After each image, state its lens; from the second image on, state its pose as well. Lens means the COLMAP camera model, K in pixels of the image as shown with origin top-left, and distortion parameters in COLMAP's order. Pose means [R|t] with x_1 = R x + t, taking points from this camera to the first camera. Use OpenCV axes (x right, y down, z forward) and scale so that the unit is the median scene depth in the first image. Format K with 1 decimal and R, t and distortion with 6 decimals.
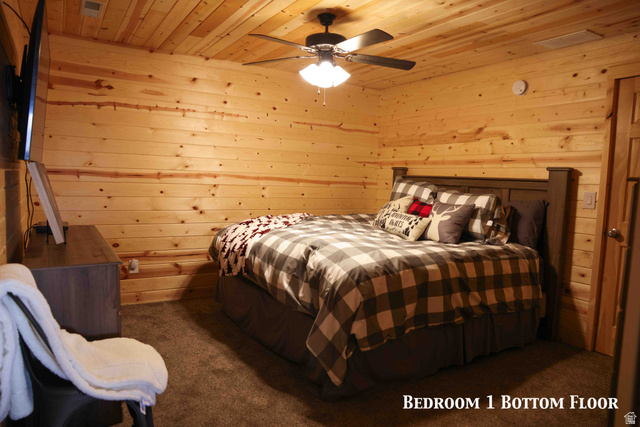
lens RADIAL K [[439.4, 0, 318.4], [0, 439.4, 216.8], [0, 0, 1]] dist [-0.092384, 0.064682]
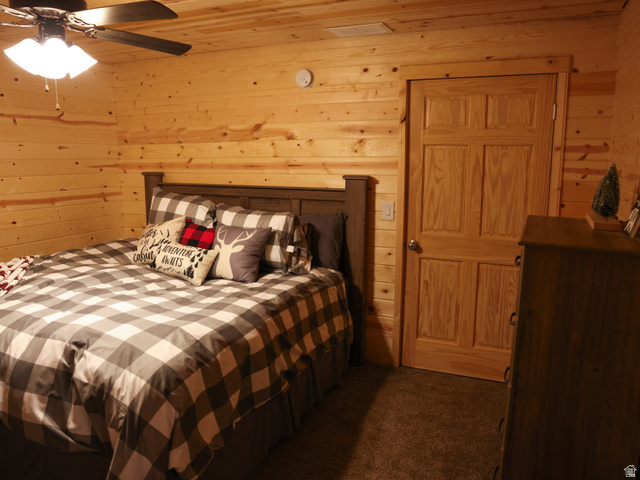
lens RADIAL K [[493.6, 0, 323.1], [0, 493.6, 237.9], [0, 0, 1]] dist [-0.106523, 0.063511]
pose [[0.828638, -0.128348, 0.544872, -0.064558], [0.074668, 0.990005, 0.119648, -0.118196], [-0.554783, -0.058460, 0.829939, 0.196636]]
